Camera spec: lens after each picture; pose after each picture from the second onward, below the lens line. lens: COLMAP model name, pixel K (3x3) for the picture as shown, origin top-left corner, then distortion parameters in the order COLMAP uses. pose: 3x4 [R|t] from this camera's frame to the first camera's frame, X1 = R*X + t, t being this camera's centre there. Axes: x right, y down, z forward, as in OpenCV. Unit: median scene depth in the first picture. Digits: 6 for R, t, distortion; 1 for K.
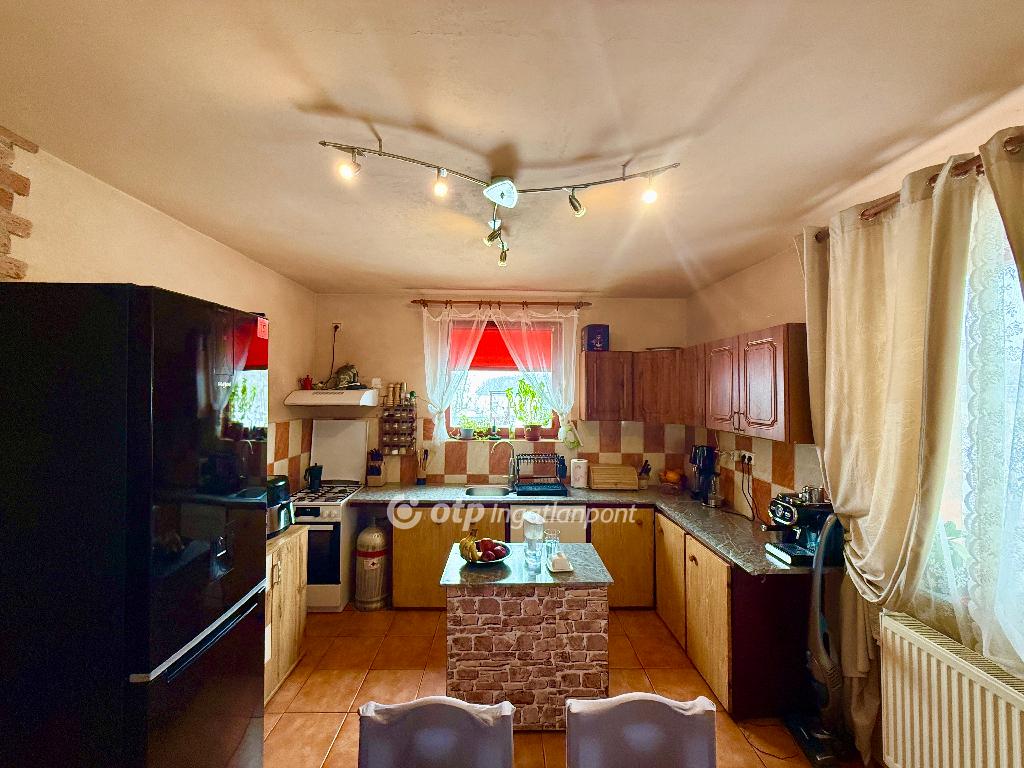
lens RADIAL K [[408.9, 0, 512.0], [0, 408.9, 384.0], [0, 0, 1]] dist [-0.000675, 0.000295]
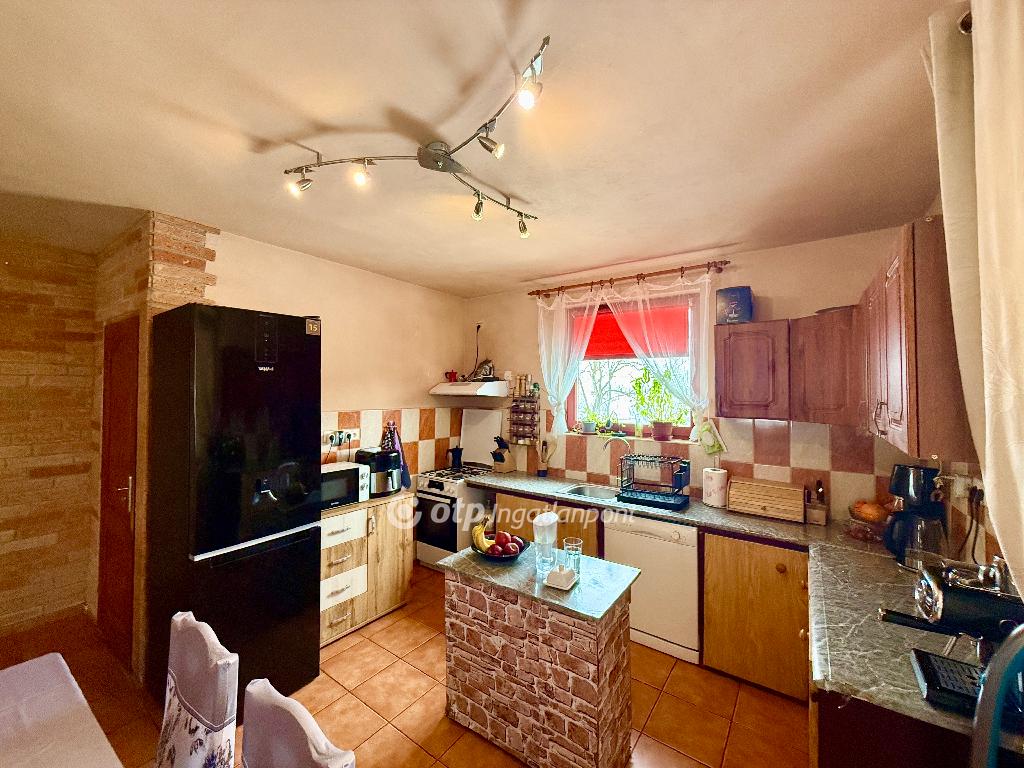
lens RADIAL K [[408.9, 0, 512.0], [0, 408.9, 384.0], [0, 0, 1]] dist [-0.000675, 0.000295]
pose [[0.796475, -0.013664, -0.604517, 0.330203], [0.009922, 0.999905, -0.009529, 0.030586], [0.604590, 0.001592, 0.796535, 0.167345]]
